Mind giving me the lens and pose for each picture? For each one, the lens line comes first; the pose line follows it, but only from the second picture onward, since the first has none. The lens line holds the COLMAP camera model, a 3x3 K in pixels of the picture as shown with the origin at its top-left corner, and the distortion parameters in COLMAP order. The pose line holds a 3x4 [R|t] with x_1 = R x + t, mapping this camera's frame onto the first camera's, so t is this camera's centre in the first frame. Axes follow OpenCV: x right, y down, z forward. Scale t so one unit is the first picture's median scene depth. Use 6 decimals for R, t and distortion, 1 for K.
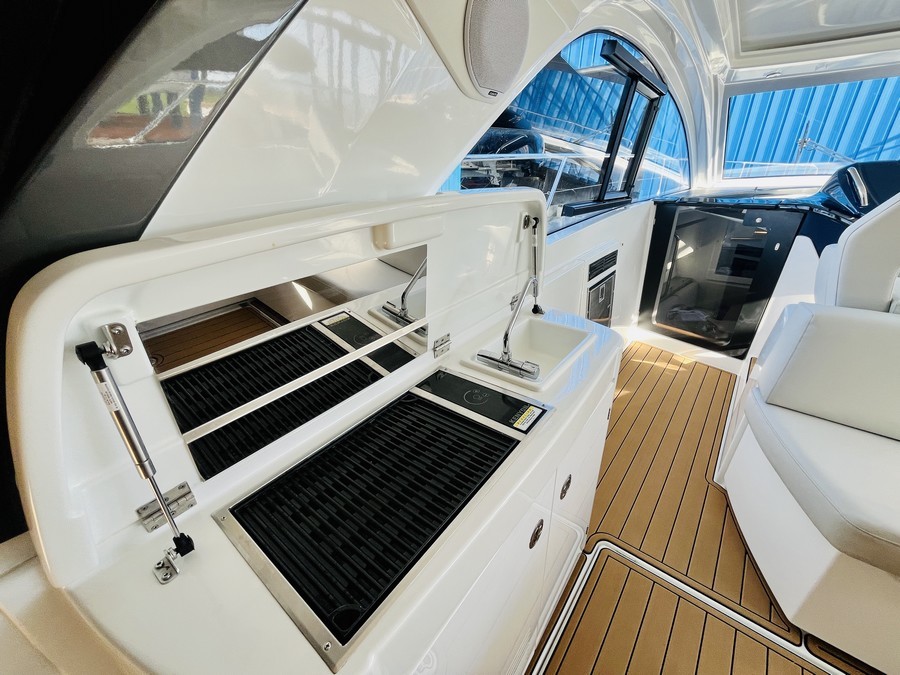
lens RADIAL K [[364.4, 0, 450.0], [0, 364.4, 337.5], [0, 0, 1]] dist [-0.000105, -0.000007]
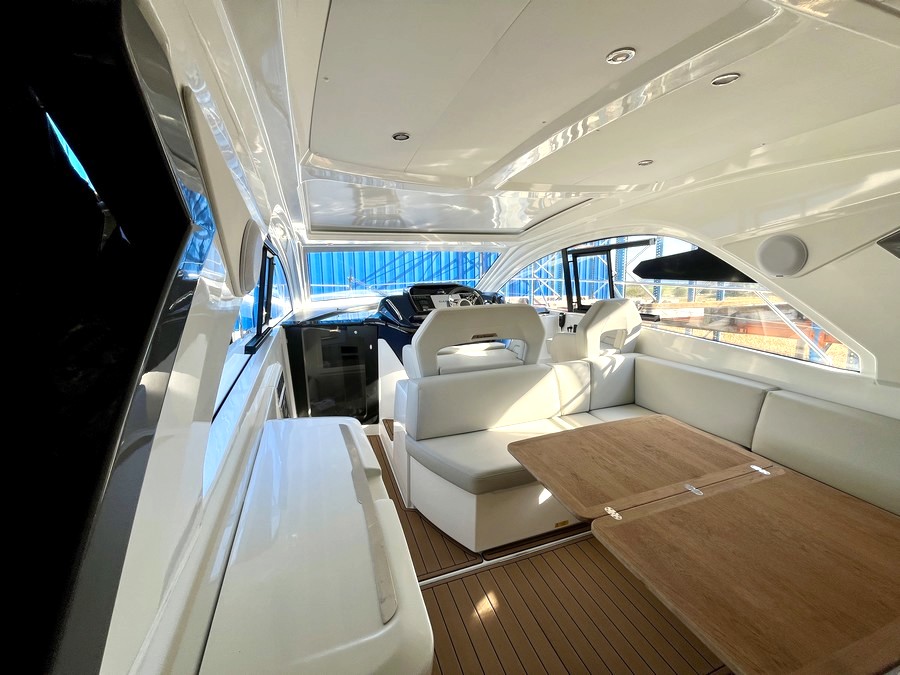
lens RADIAL K [[364.4, 0, 450.0], [0, 364.4, 337.5], [0, 0, 1]] dist [-0.000105, -0.000007]
pose [[0.518123, -0.130140, 0.845347, -0.234536], [0.360085, 0.929688, -0.077576, -0.044294], [-0.775814, 0.344591, 0.528555, -0.095254]]
